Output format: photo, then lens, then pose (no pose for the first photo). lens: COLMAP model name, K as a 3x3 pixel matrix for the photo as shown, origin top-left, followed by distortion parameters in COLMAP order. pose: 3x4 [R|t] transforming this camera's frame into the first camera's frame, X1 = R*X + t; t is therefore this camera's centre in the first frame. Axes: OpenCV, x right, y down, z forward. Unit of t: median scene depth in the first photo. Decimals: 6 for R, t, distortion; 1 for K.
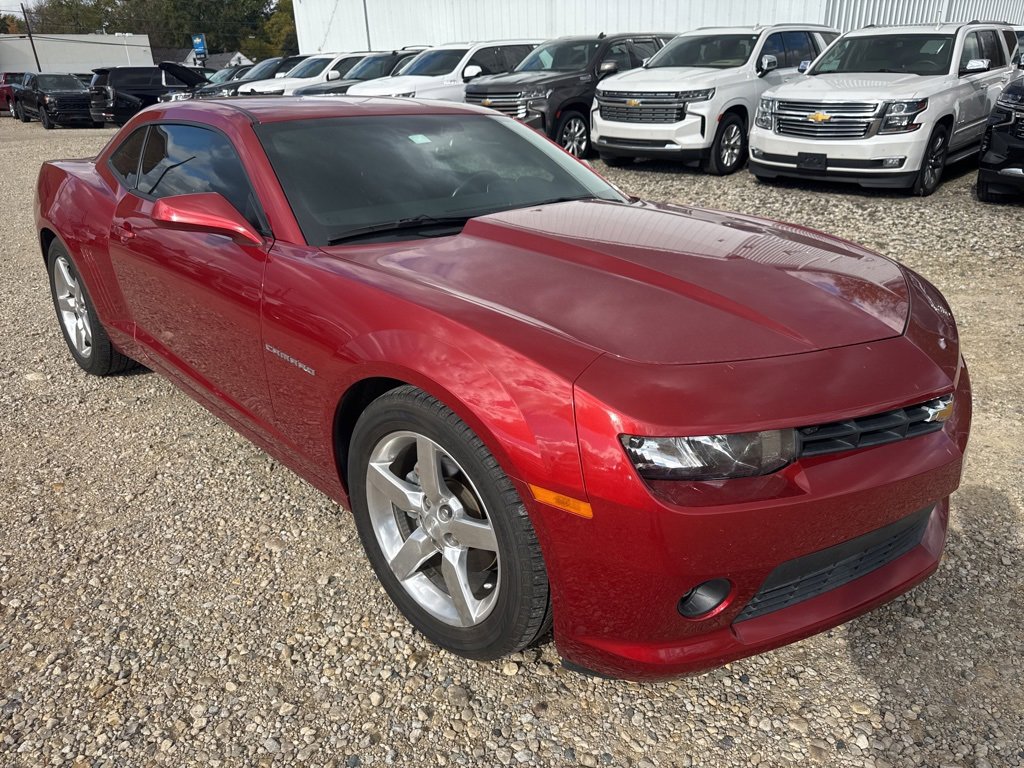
lens RADIAL K [[772.0, 0, 512.0], [0, 772.0, 384.0], [0, 0, 1]] dist [0.004671, -0.012493]
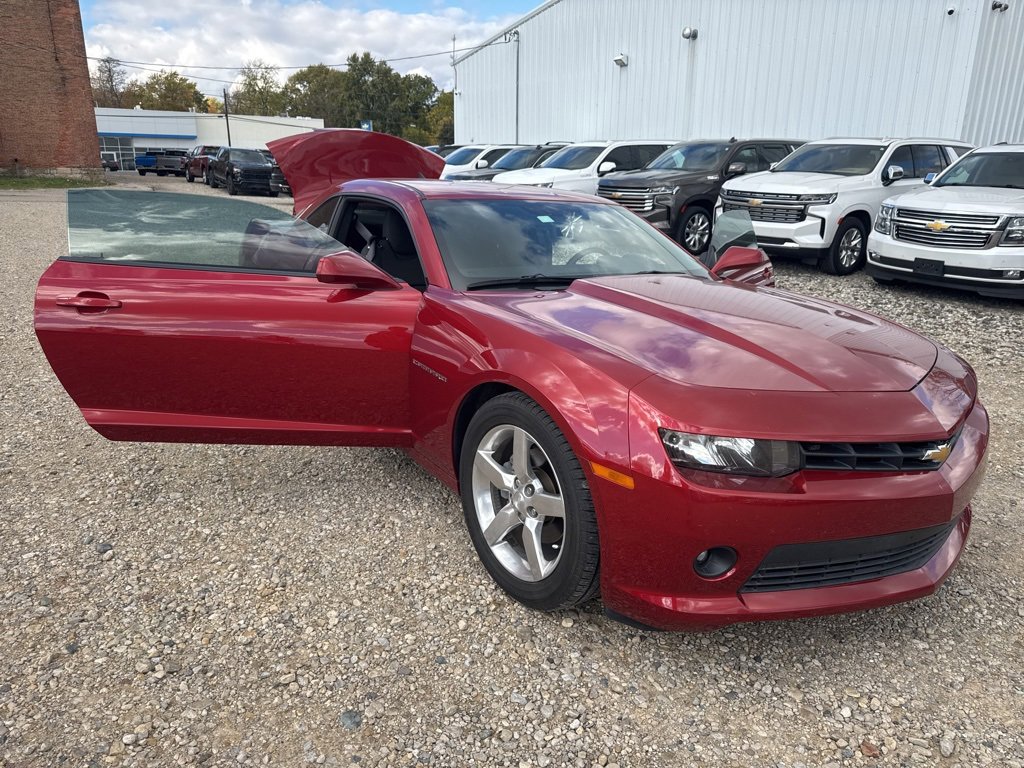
lens RADIAL K [[752.7, 0, 514.7], [0, 752.7, 379.8], [0, 0, 1]] dist [0.050978, -0.081532]
pose [[0.984439, 0.093201, -0.148972, 0.053655], [-0.108640, 0.989130, -0.099090, 0.094783], [0.138117, 0.113733, 0.983864, -0.249269]]
